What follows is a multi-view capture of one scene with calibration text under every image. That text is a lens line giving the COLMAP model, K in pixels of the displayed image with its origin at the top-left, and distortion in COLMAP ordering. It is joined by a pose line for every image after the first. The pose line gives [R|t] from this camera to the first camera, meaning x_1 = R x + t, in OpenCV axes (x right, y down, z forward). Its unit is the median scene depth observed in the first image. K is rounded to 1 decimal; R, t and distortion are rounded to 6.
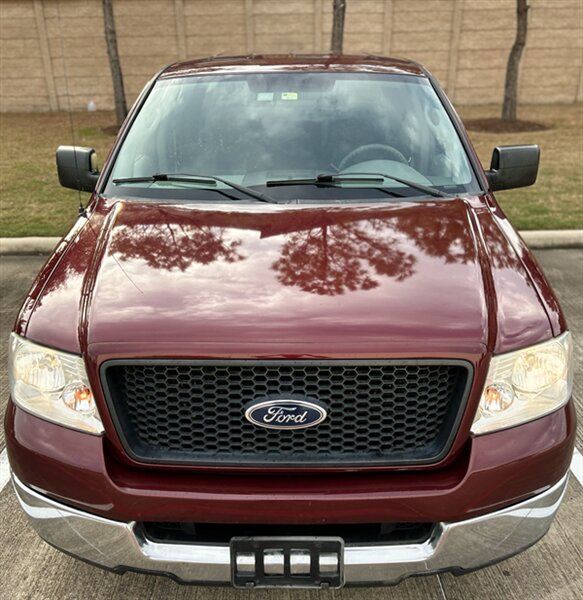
lens RADIAL K [[648.5, 0, 290.1], [0, 648.5, 316.7], [0, 0, 1]] dist [0.017850, 0.016679]
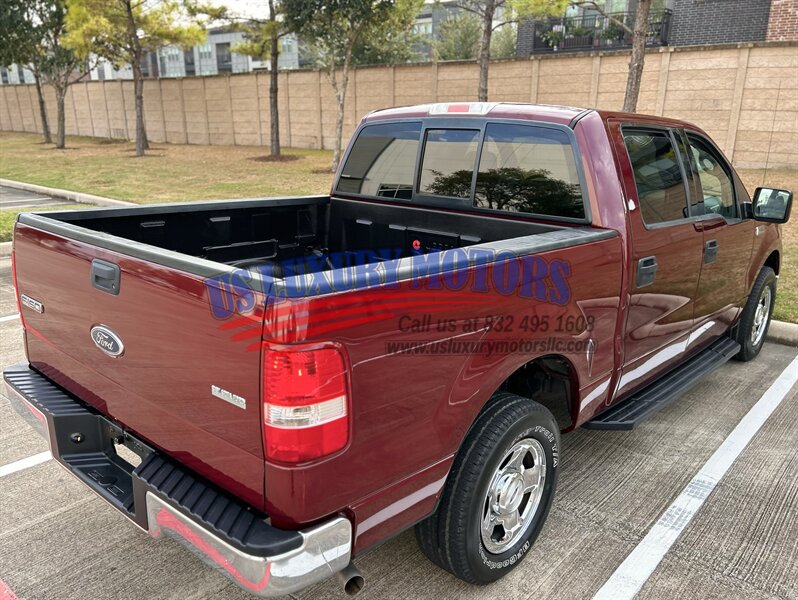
lens RADIAL K [[669.1, 0, 370.0], [0, 669.1, 318.7], [0, 0, 1]] dist [0.014490, -0.000564]
pose [[0.736610, 0.217980, -0.640227, 0.339498], [-0.267620, 0.963316, 0.020074, -0.006387], [0.621116, 0.156551, 0.767924, 0.005124]]
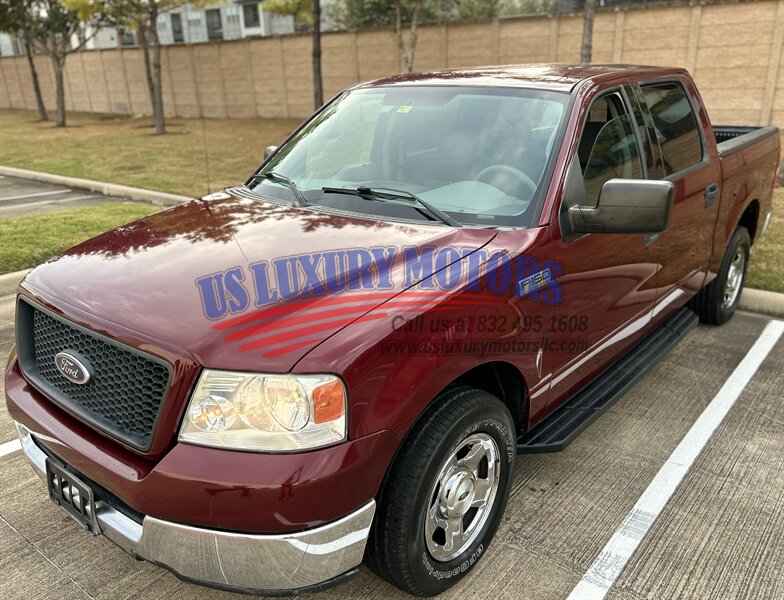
lens RADIAL K [[657.8, 0, 396.6], [0, 657.8, 312.3], [0, 0, 1]] dist [0.015263, -0.004608]
pose [[0.776046, 0.213695, -0.593369, 0.142092], [-0.231108, 0.971758, 0.047709, -0.017603], [0.586806, 0.100108, 0.803516, 0.045870]]
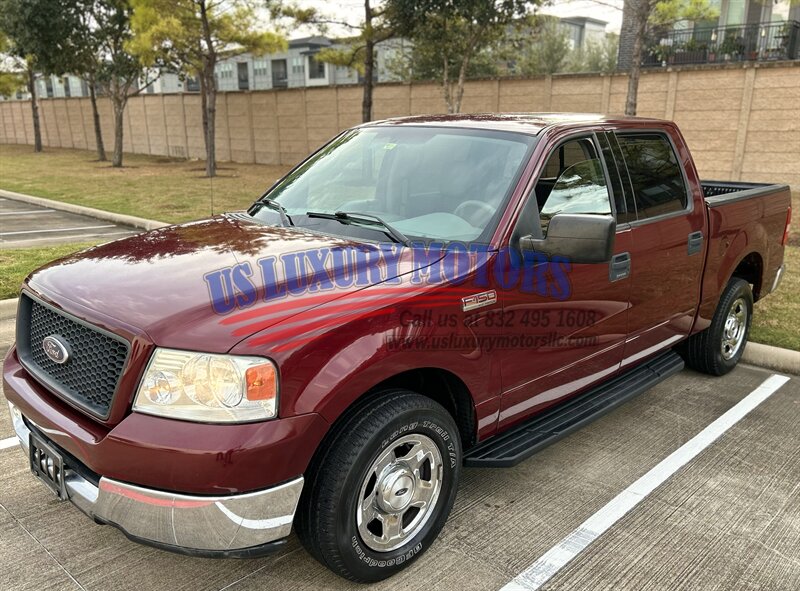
lens RADIAL K [[685.1, 0, 415.9], [0, 685.1, 331.3], [0, 0, 1]] dist [0.020984, -0.006759]
pose [[0.732630, 0.215816, -0.645504, 0.181065], [-0.280470, 0.959859, 0.002591, -0.012505], [0.620153, 0.179147, 0.763752, 0.045115]]
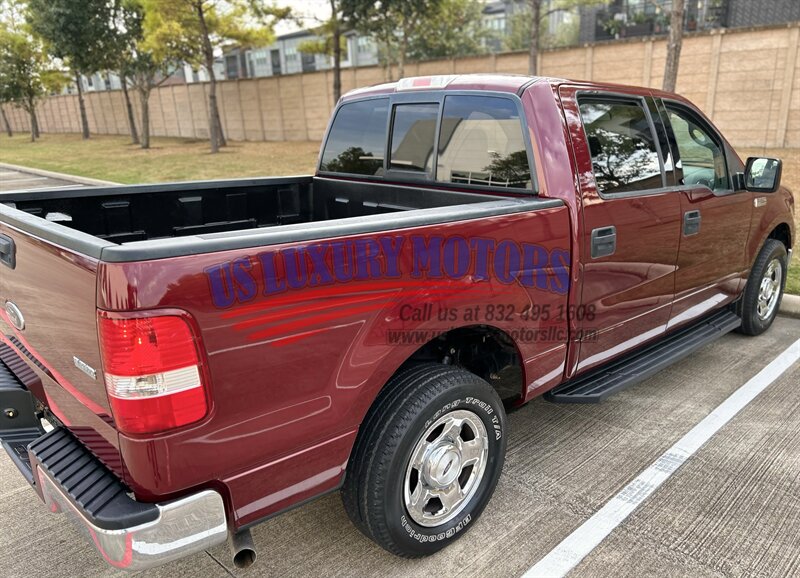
lens RADIAL K [[637.4, 0, 420.0], [0, 637.4, 314.7], [0, 0, 1]] dist [0.015397, -0.002287]
pose [[0.703664, 0.217396, -0.676458, 0.364713], [-0.252630, 0.966383, 0.047780, -0.013238], [0.664105, 0.137273, 0.734929, 0.040677]]
